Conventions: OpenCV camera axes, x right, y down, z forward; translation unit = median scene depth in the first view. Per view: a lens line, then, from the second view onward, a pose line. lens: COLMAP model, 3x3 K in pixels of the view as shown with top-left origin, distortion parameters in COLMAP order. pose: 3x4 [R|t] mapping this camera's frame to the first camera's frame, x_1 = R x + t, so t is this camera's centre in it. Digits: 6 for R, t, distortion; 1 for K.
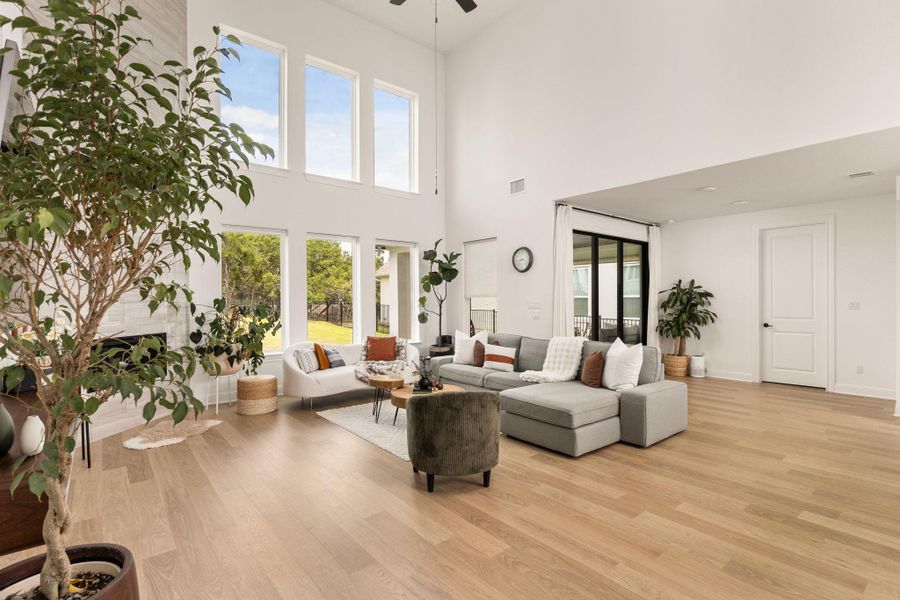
lens RADIAL K [[431.2, 0, 450.0], [0, 431.2, 300.0], [0, 0, 1]] dist [0.000956, 0.000535]
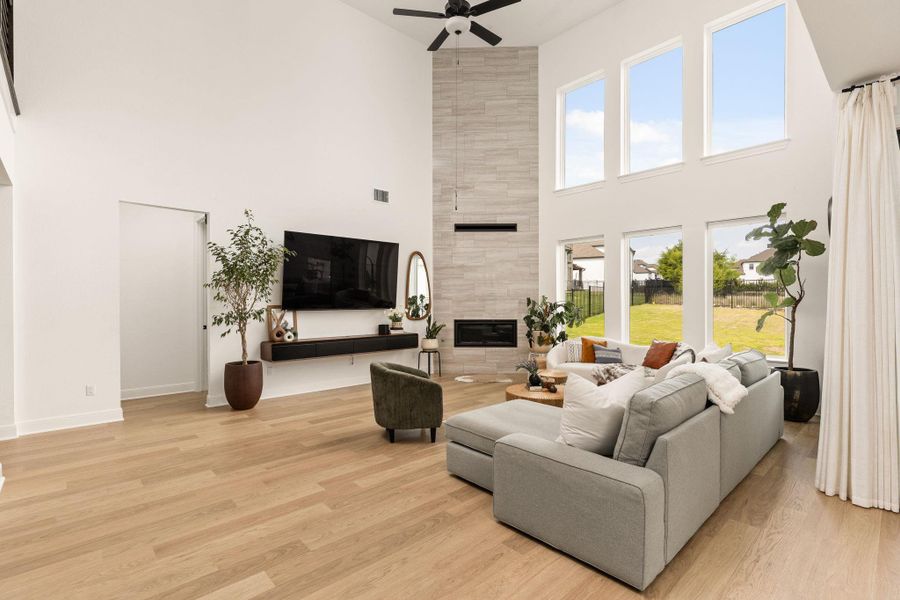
lens RADIAL K [[421.5, 0, 455.0], [0, 421.5, 300.9], [0, 0, 1]] dist [0.000113, -0.000136]
pose [[0.069146, 0.005785, -0.997590, 0.805113], [0.002166, 0.999980, 0.005949, -0.001179], [0.997604, -0.002572, 0.069133, 0.651320]]
